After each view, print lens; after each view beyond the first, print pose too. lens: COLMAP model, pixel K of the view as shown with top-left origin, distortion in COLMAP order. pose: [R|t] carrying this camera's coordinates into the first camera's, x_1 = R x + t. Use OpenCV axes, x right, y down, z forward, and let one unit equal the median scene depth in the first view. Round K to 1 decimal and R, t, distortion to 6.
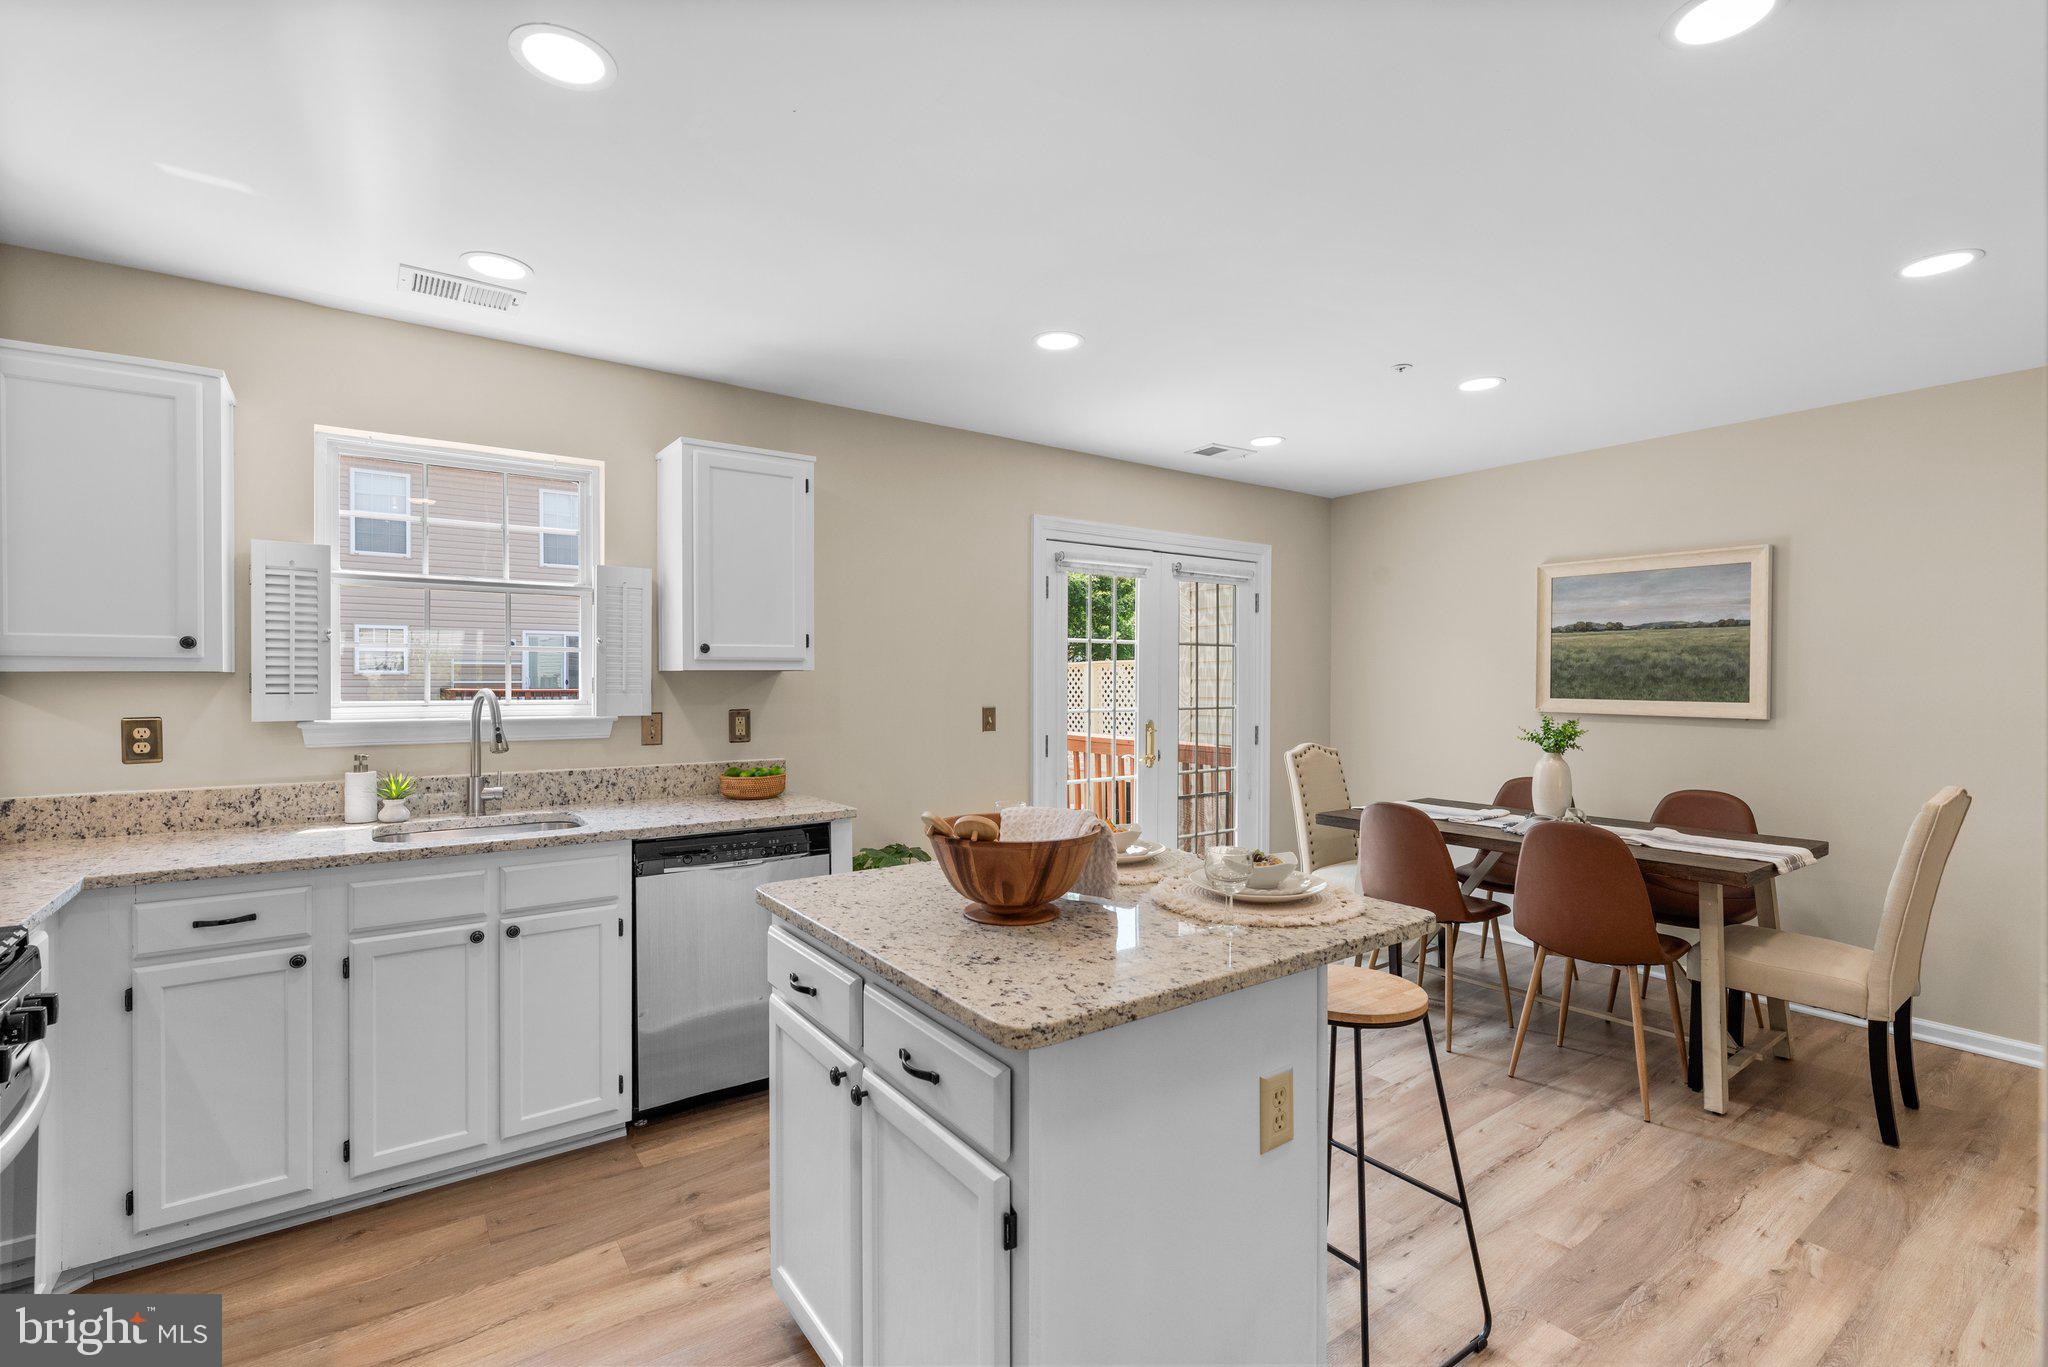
lens RADIAL K [[916.7, 0, 1023.5], [0, 916.7, 685.0], [0, 0, 1]] dist [0.000228, 0.000613]
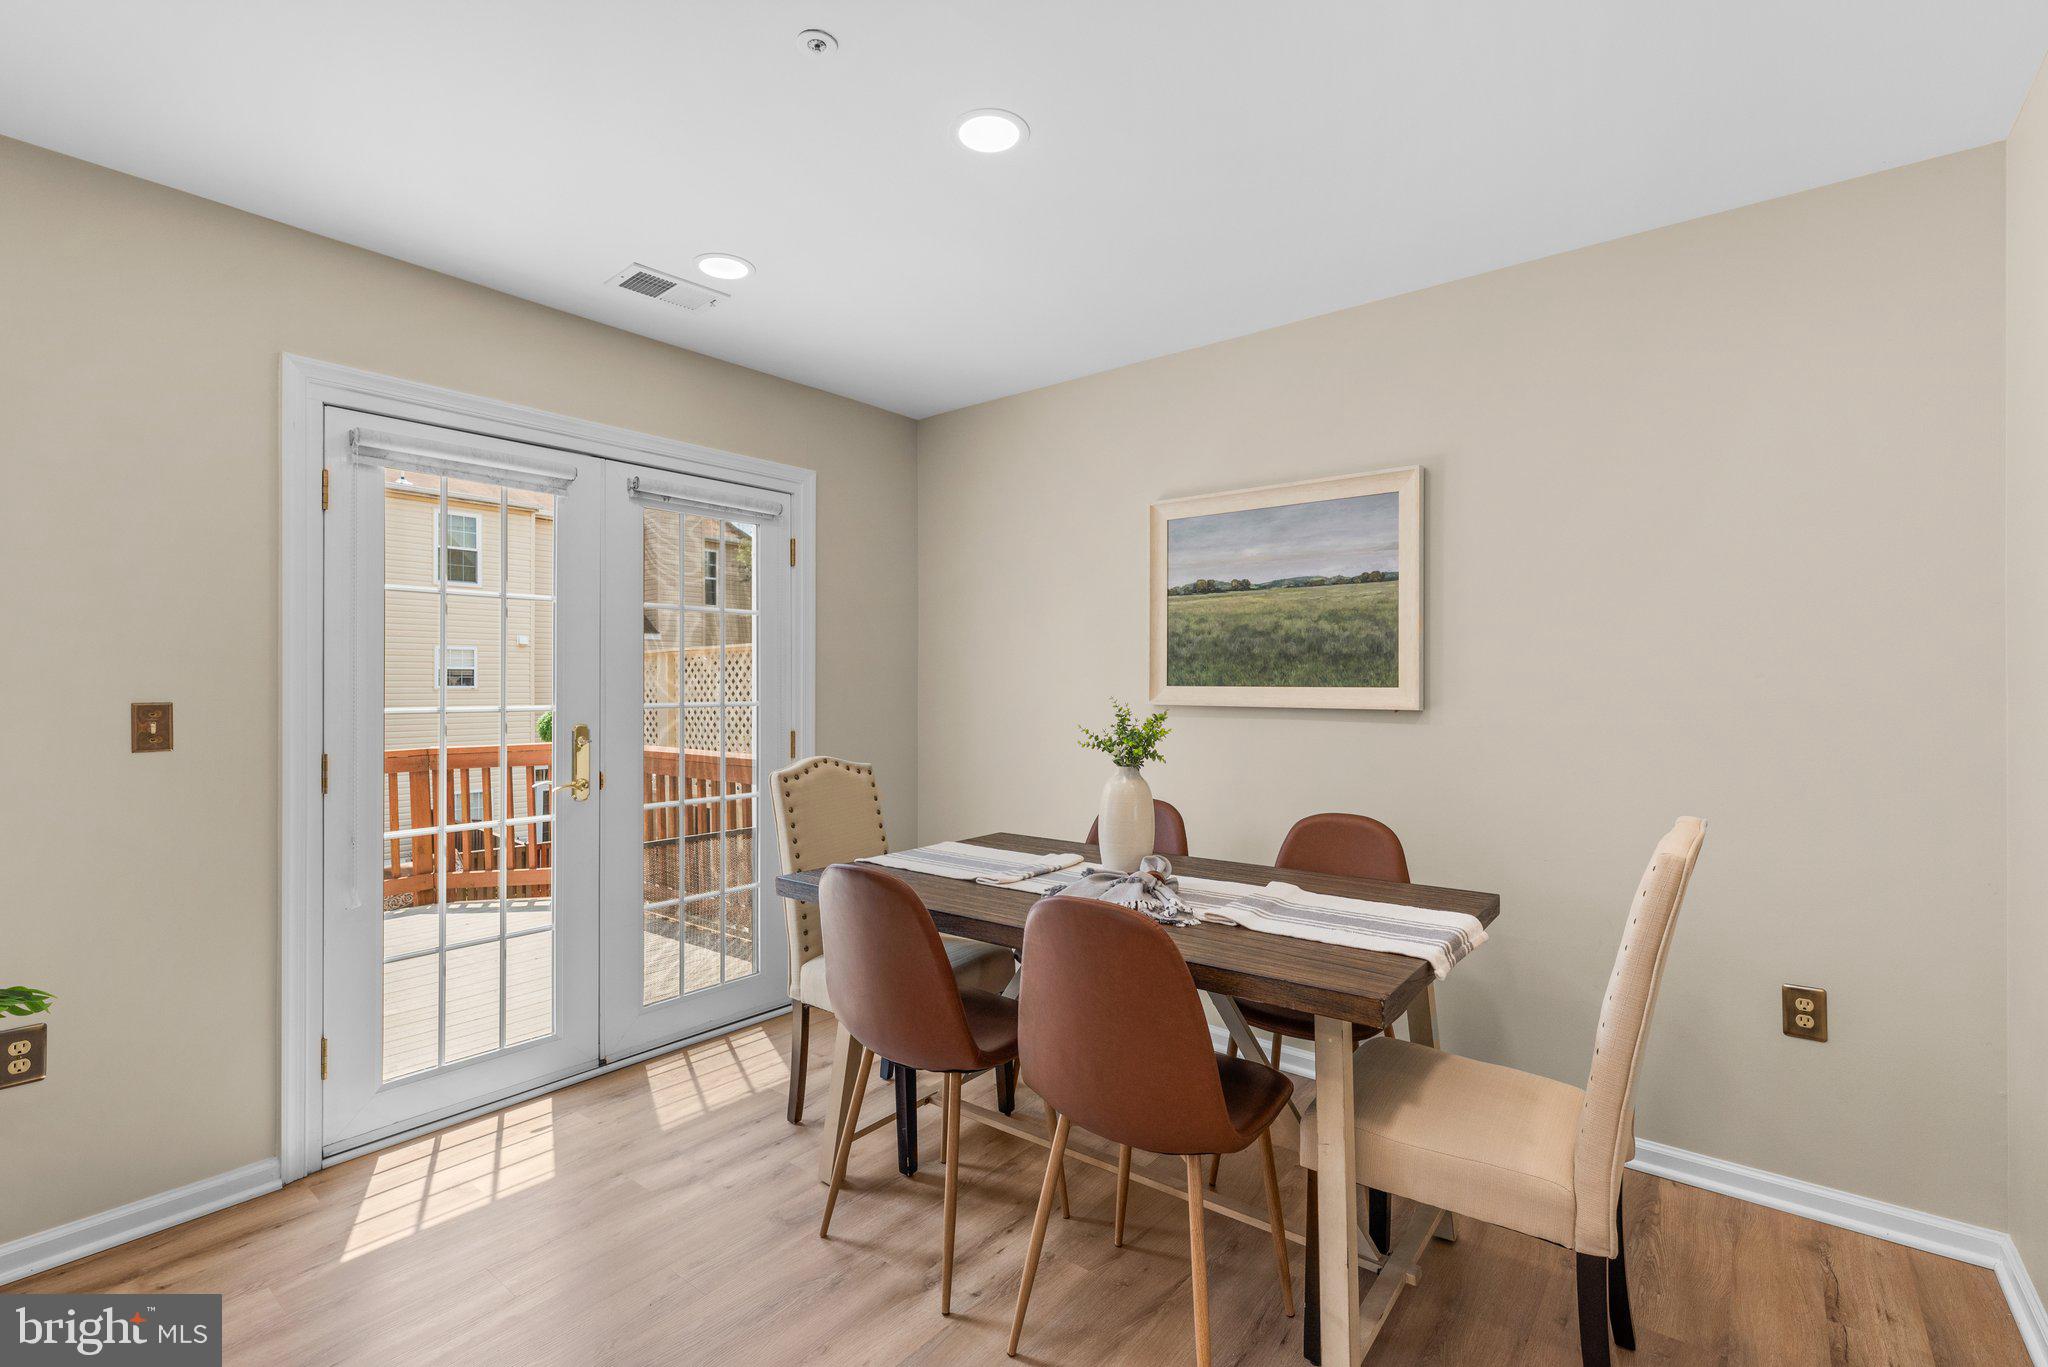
lens RADIAL K [[916.7, 0, 1023.0], [0, 916.7, 680.0], [0, 0, 1]] dist [0.000228, 0.000613]
pose [[0.964278, -0.002393, 0.264883, 0.360358], [0.005112, 0.999941, -0.009576, 0.021271], [-0.264845, 0.010588, 0.964233, 0.437276]]
